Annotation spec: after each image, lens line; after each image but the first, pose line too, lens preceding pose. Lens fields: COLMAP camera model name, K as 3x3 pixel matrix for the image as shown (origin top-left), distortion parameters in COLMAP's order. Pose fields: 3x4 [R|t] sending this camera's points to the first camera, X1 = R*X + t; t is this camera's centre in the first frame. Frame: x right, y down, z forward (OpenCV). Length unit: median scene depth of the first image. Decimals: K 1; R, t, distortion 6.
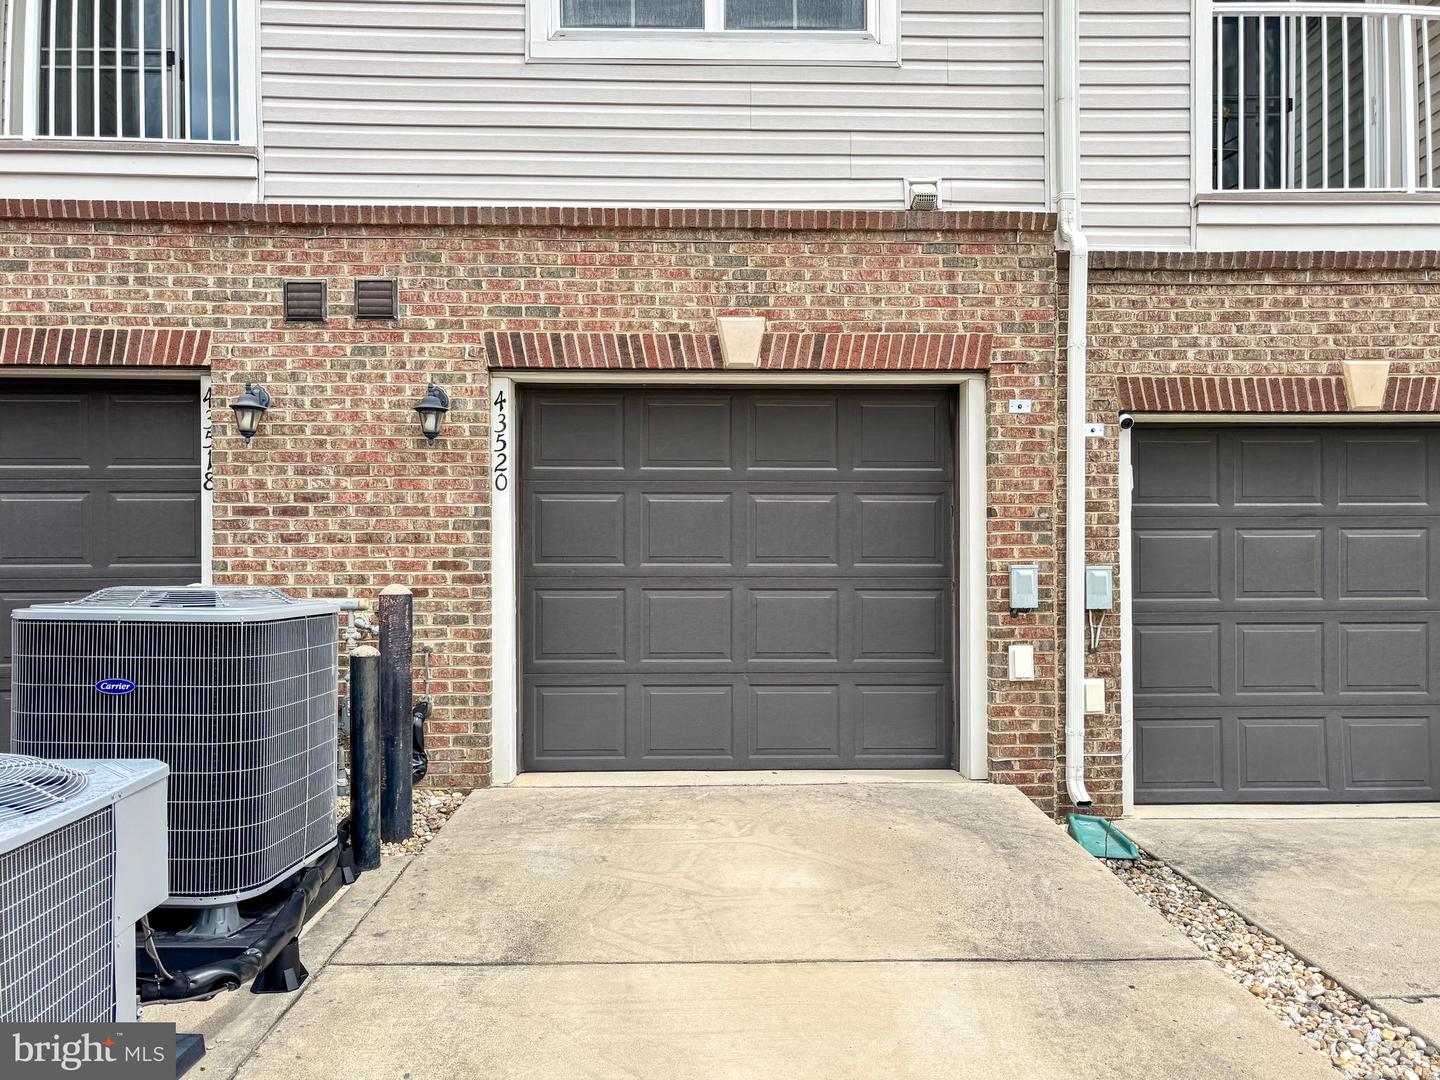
lens RADIAL K [[1088.6, 0, 720.0], [0, 1088.6, 540.0], [0, 0, 1]] dist [0.033363, -0.000191]
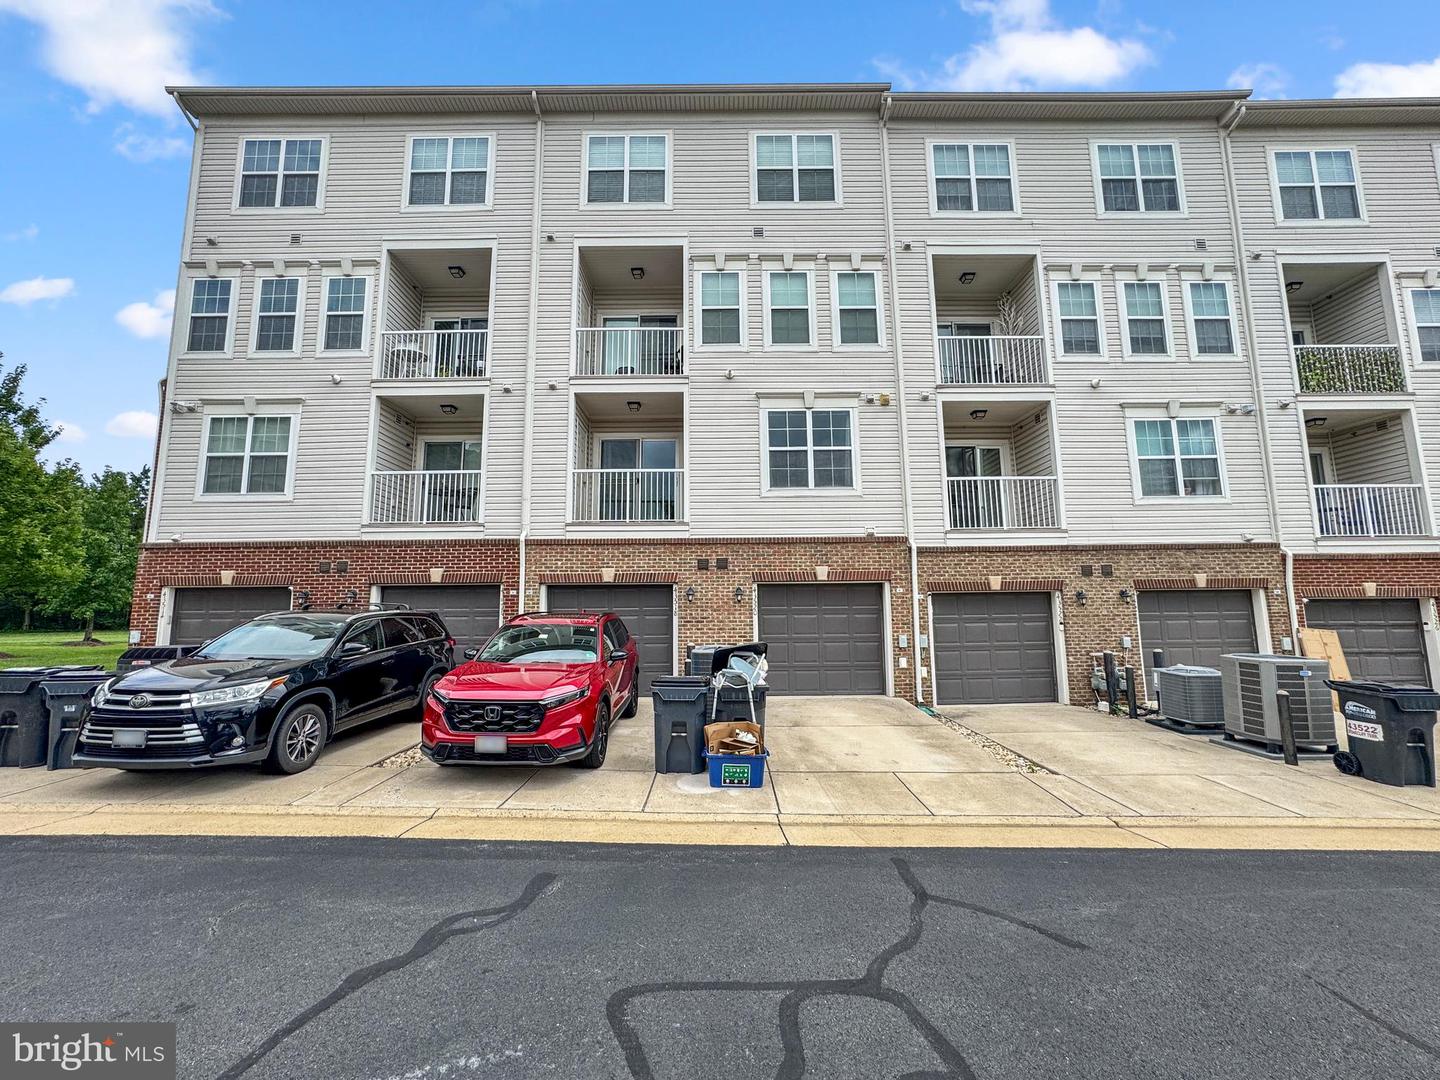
lens RADIAL K [[586.2, 0, 722.4], [0, 586.2, 536.7], [0, 0, 1]] dist [-0.034744, 0.014997]
pose [[0.999533, -0.010009, -0.028883, -0.250098], [0.006505, 0.992878, -0.118962, -0.072244], [0.029868, 0.118718, 0.992479, -0.941616]]
